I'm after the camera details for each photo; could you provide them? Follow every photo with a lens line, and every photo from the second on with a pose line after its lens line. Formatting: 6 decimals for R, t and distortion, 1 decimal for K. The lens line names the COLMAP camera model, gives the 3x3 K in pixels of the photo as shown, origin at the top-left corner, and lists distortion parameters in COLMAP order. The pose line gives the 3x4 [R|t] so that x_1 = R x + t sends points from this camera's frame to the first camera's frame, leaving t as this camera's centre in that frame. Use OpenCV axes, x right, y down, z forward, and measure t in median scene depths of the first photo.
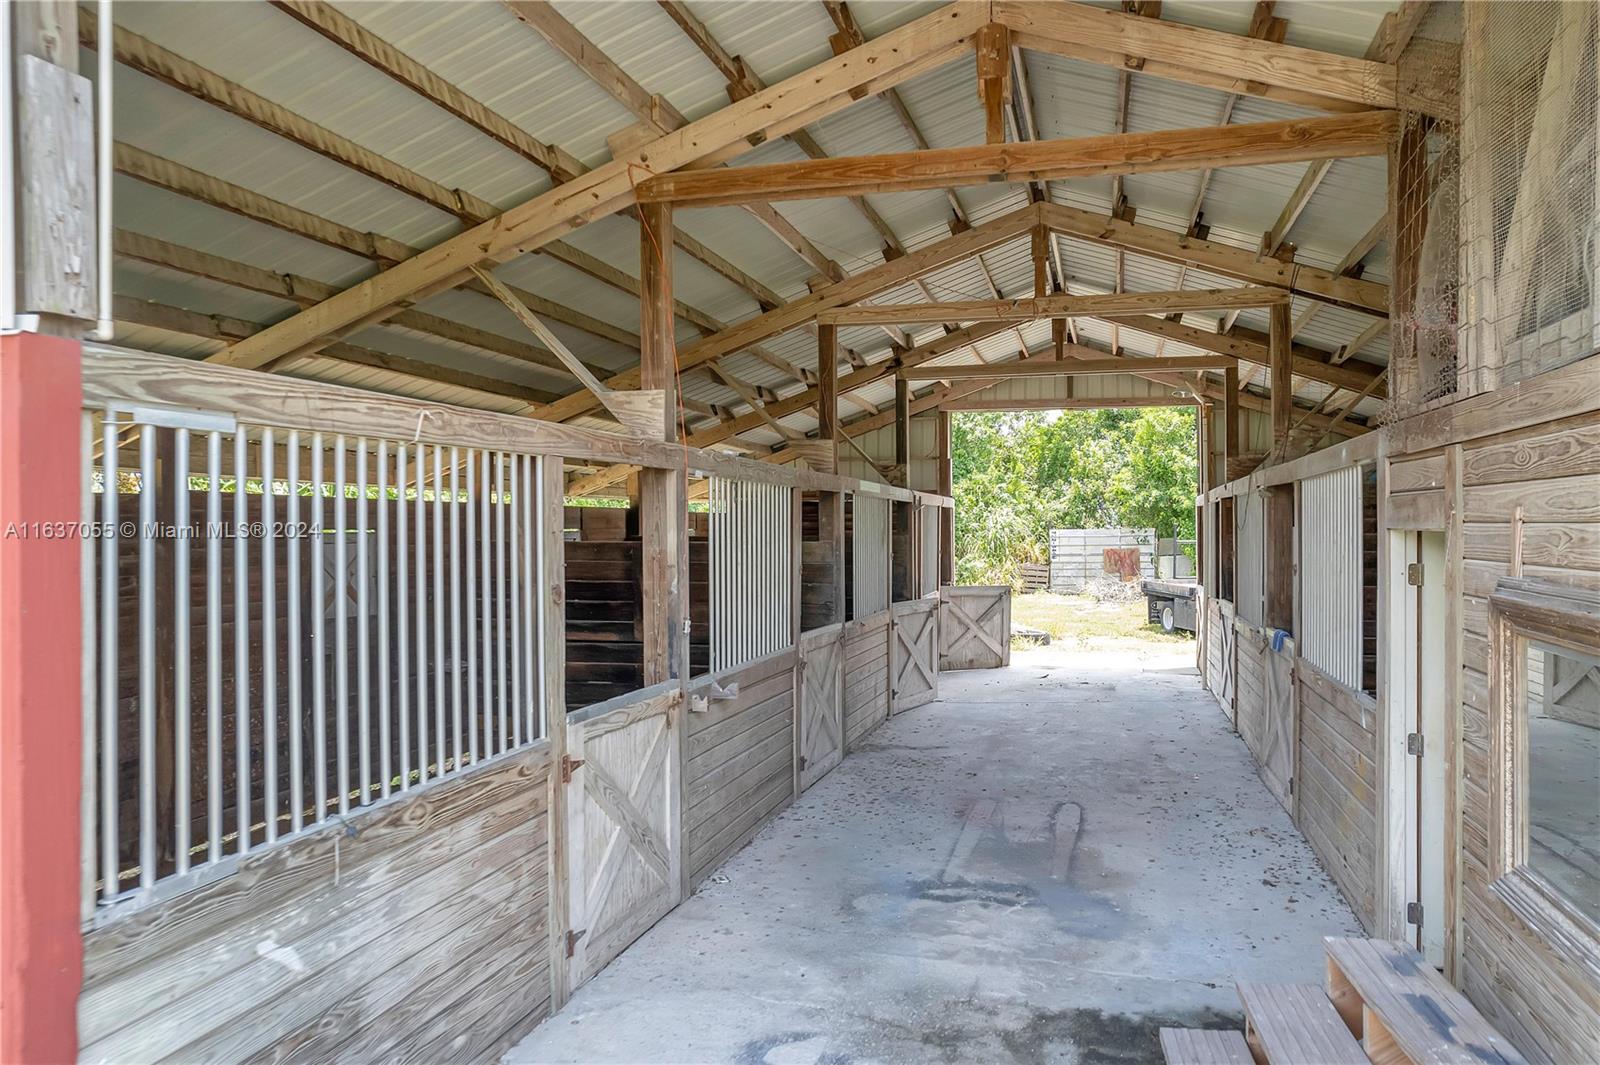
lens RADIAL K [[1041.9, 0, 800.3], [0, 1041.9, 515.1], [0, 0, 1]] dist [-0.032475, 0.002393]
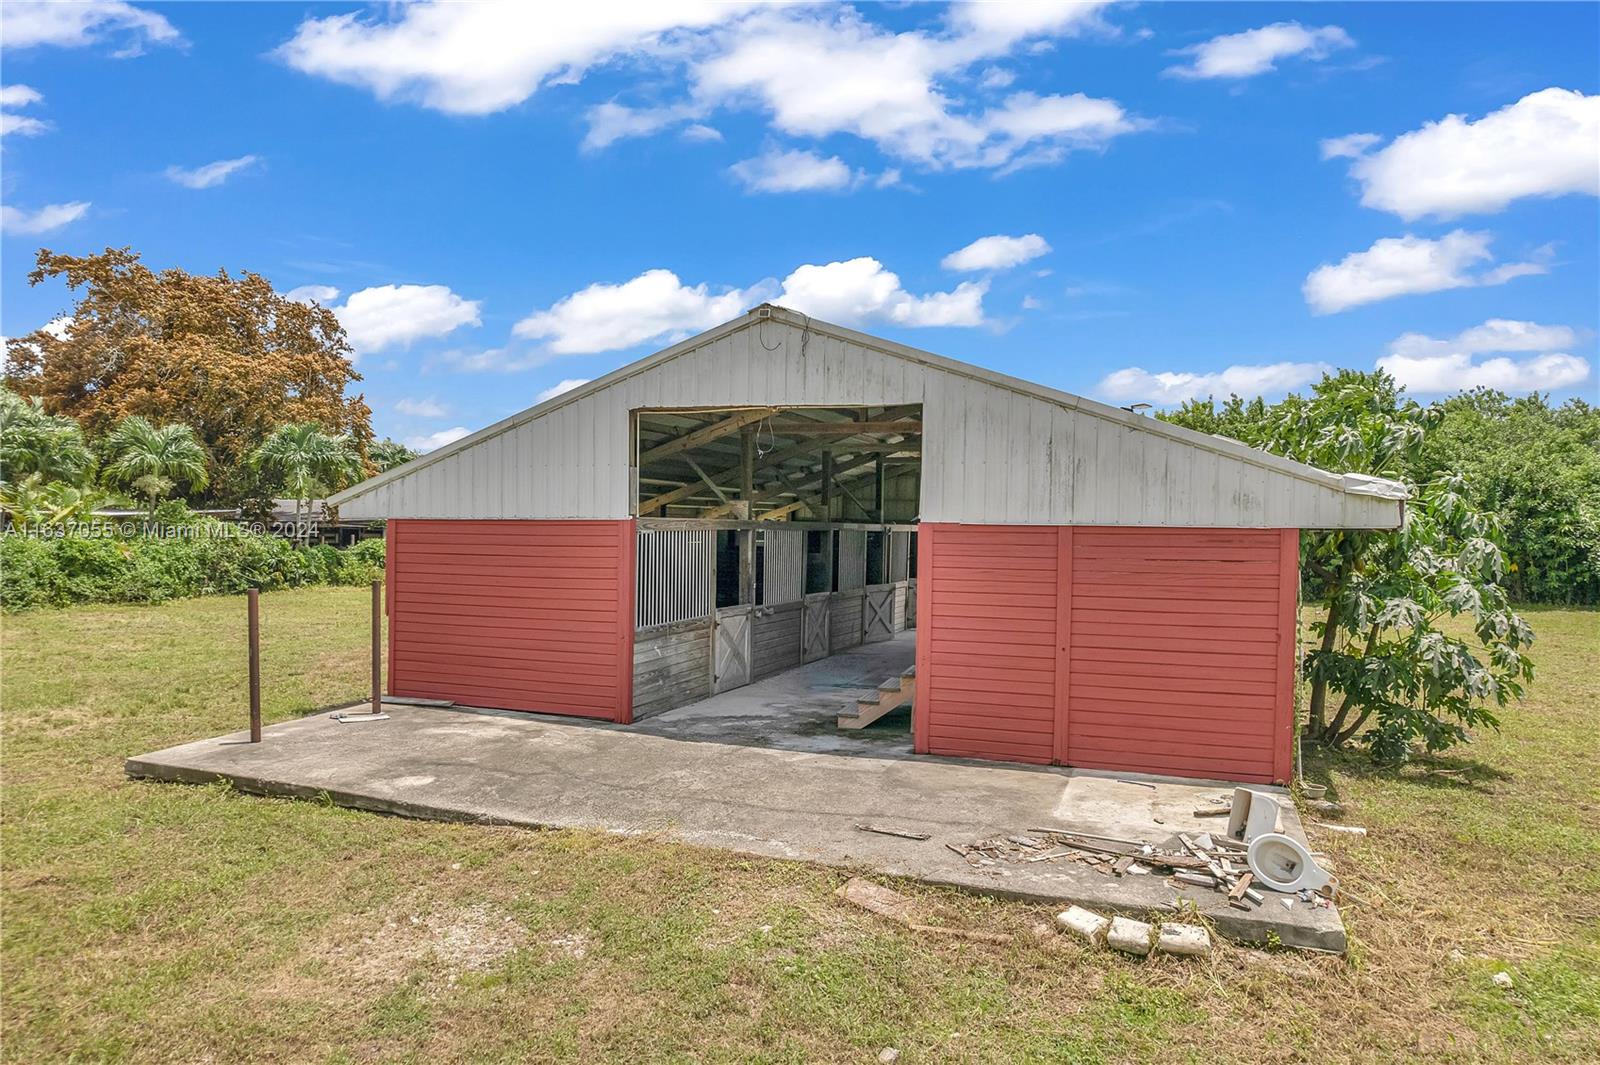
lens RADIAL K [[1041.9, 0, 800.3], [0, 1041.9, 515.1], [0, 0, 1]] dist [-0.032475, 0.002393]
pose [[0.996272, 0.019837, -0.083951, 0.233411], [-0.019596, 0.999801, 0.003704, -0.090626], [0.084008, -0.002046, 0.996463, -1.691063]]
